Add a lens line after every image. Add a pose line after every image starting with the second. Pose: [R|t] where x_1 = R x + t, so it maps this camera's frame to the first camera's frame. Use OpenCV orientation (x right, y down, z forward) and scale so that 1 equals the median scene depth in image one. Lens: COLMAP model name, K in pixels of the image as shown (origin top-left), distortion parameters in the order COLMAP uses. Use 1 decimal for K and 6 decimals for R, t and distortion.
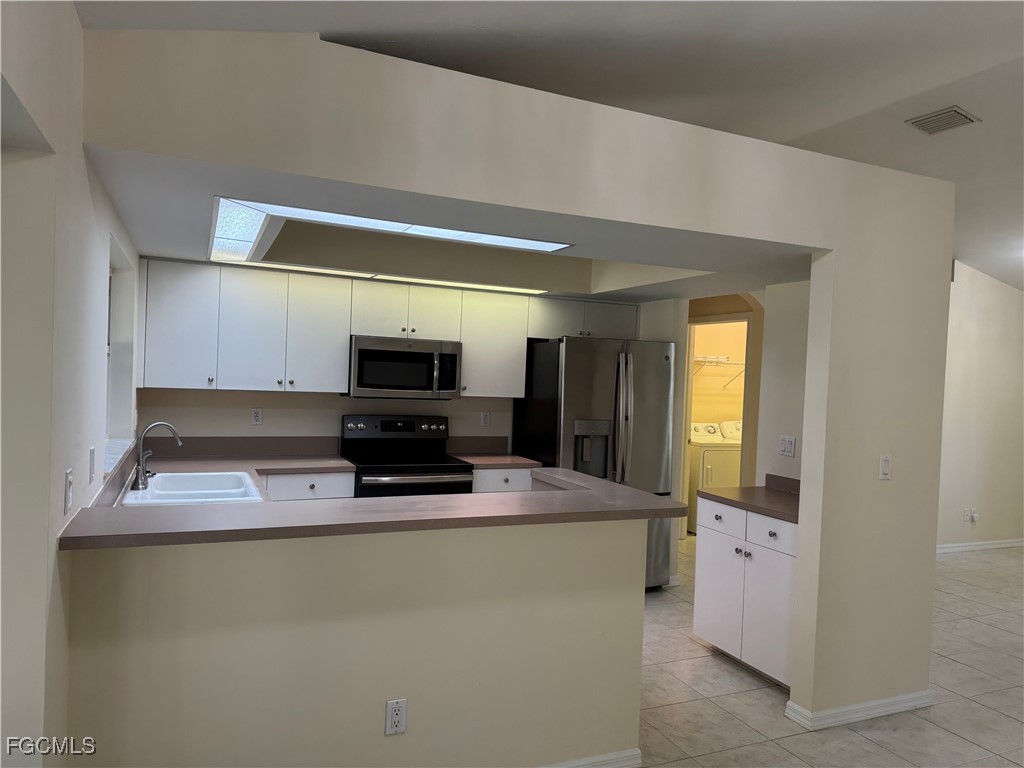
lens RADIAL K [[734.8, 0, 510.3], [0, 734.8, 385.1], [0, 0, 1]] dist [0.053844, -0.055811]
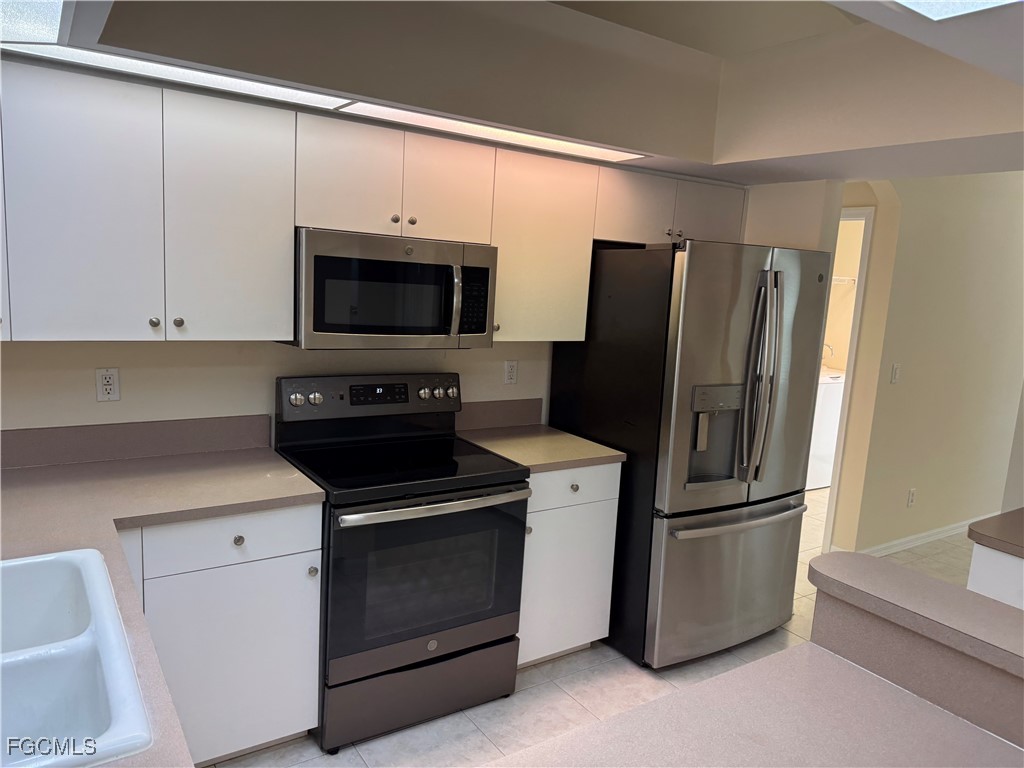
lens RADIAL K [[734.8, 0, 511.5], [0, 734.8, 392.4], [0, 0, 1]] dist [0.053844, -0.055811]
pose [[0.986112, -0.010045, 0.165776, -0.150784], [-0.015449, 0.988294, 0.151779, -0.033951], [-0.165360, -0.152232, 0.974413, 0.445756]]
